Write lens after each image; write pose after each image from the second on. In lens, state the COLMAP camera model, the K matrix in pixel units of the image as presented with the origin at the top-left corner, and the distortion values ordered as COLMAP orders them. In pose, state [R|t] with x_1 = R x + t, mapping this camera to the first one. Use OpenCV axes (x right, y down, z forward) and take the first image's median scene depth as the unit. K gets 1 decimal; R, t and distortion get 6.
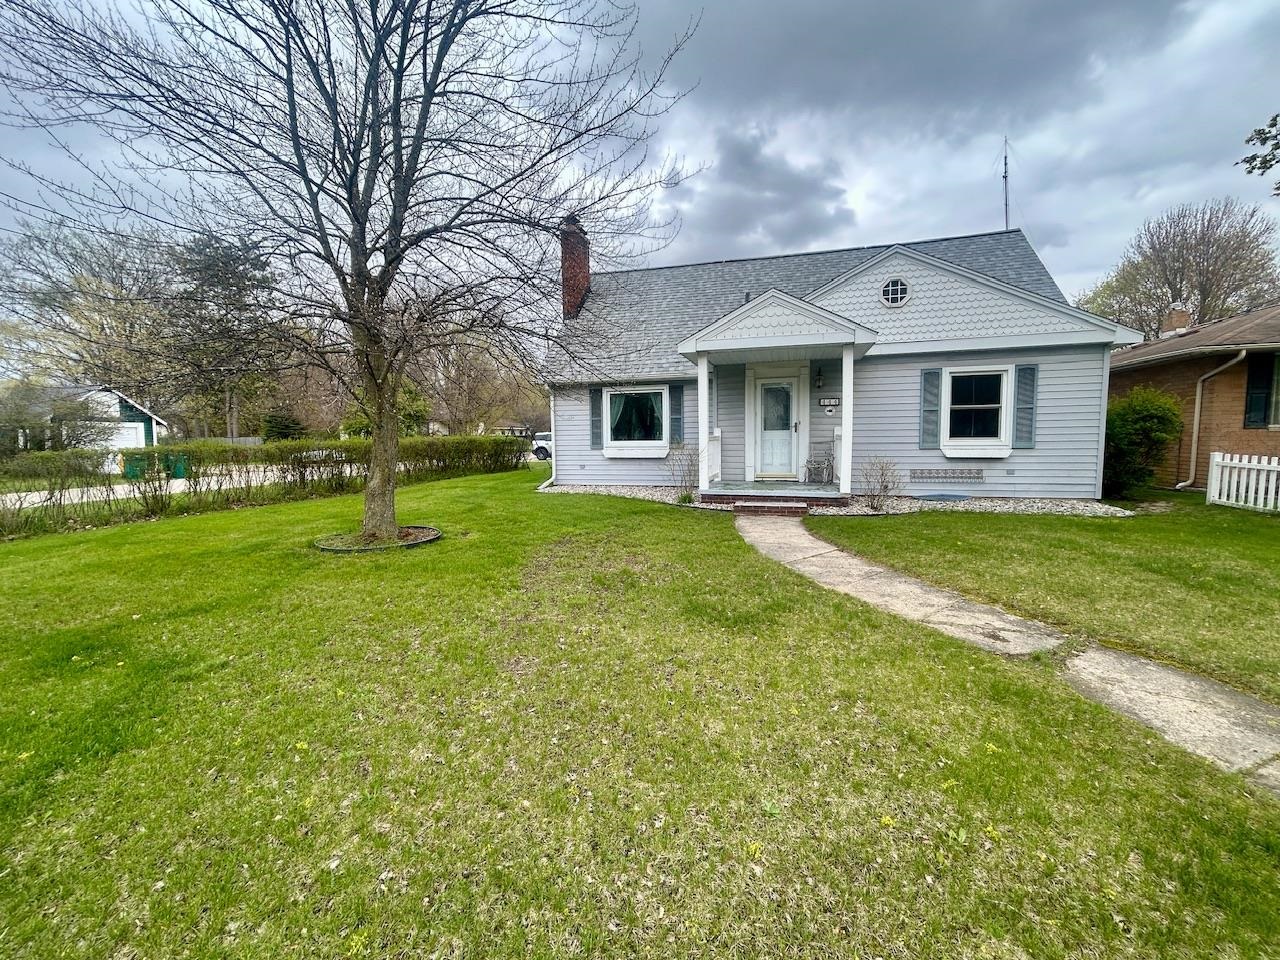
lens RADIAL K [[512.8, 0, 643.7], [0, 512.8, 478.2], [0, 0, 1]] dist [-0.001066, 0.001621]
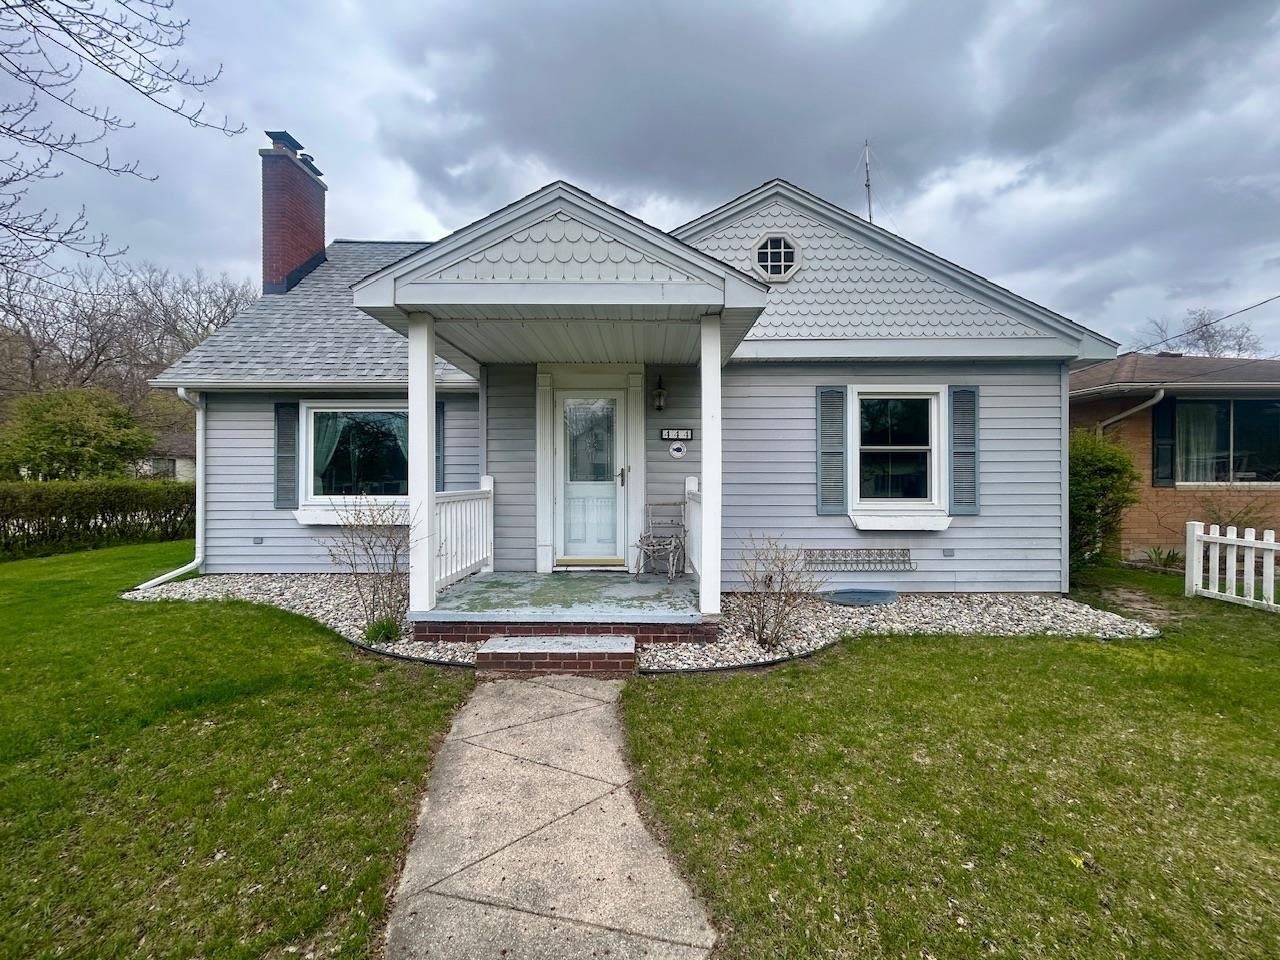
lens RADIAL K [[512.8, 0, 640.5], [0, 512.8, 480.6], [0, 0, 1]] dist [-0.001066, 0.001621]
pose [[0.962027, 0.012672, 0.272659, 0.179839], [0.009575, 0.996740, -0.080108, -0.054997], [-0.272785, 0.079677, 0.958770, 0.500652]]
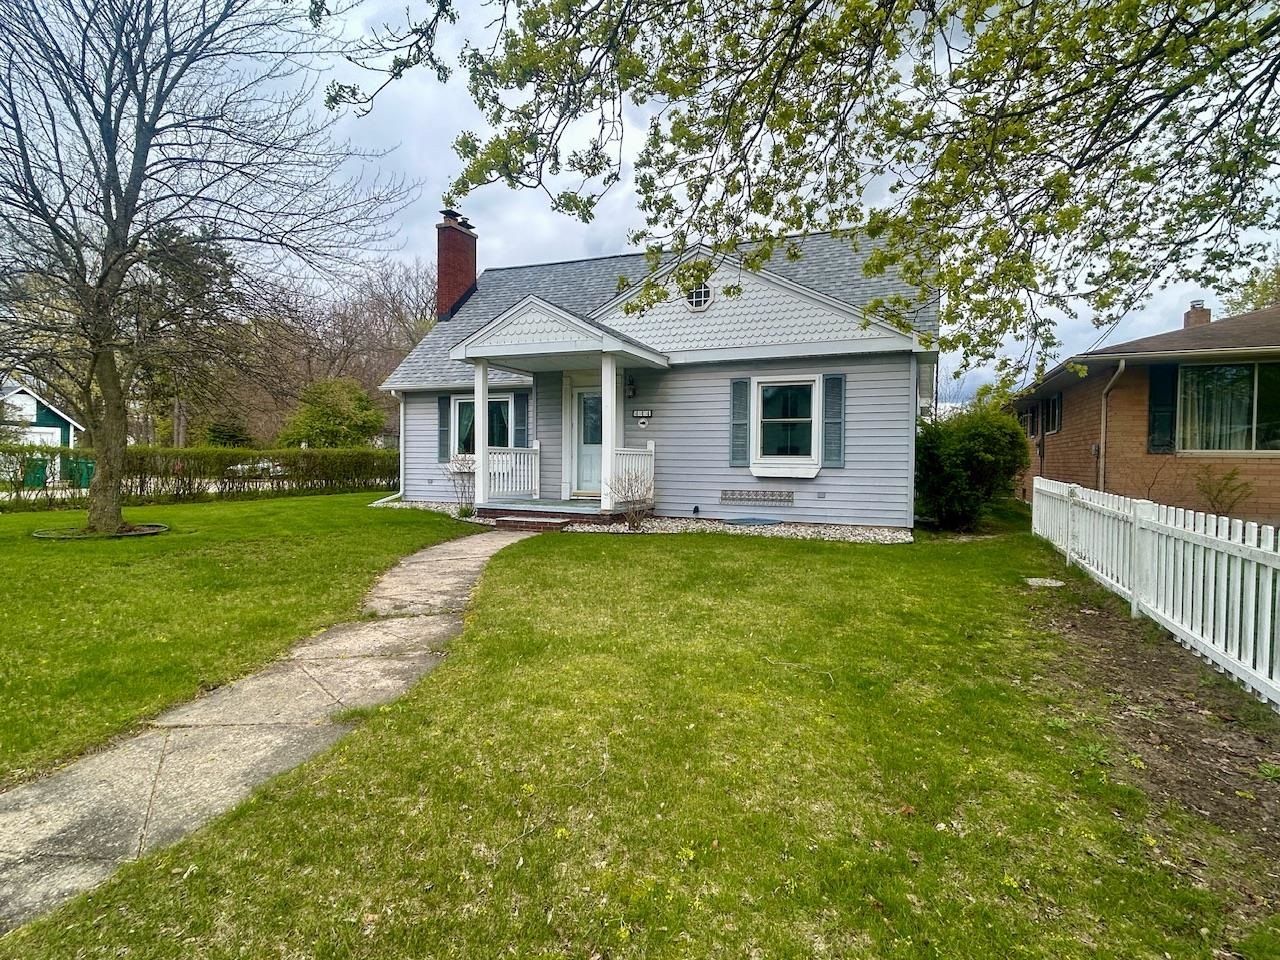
lens RADIAL K [[662.7, 0, 641.4], [0, 662.7, 484.7], [0, 0, 1]] dist [-0.000537, -0.000467]
pose [[0.993093, 0.027370, -0.114095, 0.551052], [-0.032499, 0.998532, -0.043338, 0.030874], [0.112741, 0.046746, 0.992524, -0.176360]]
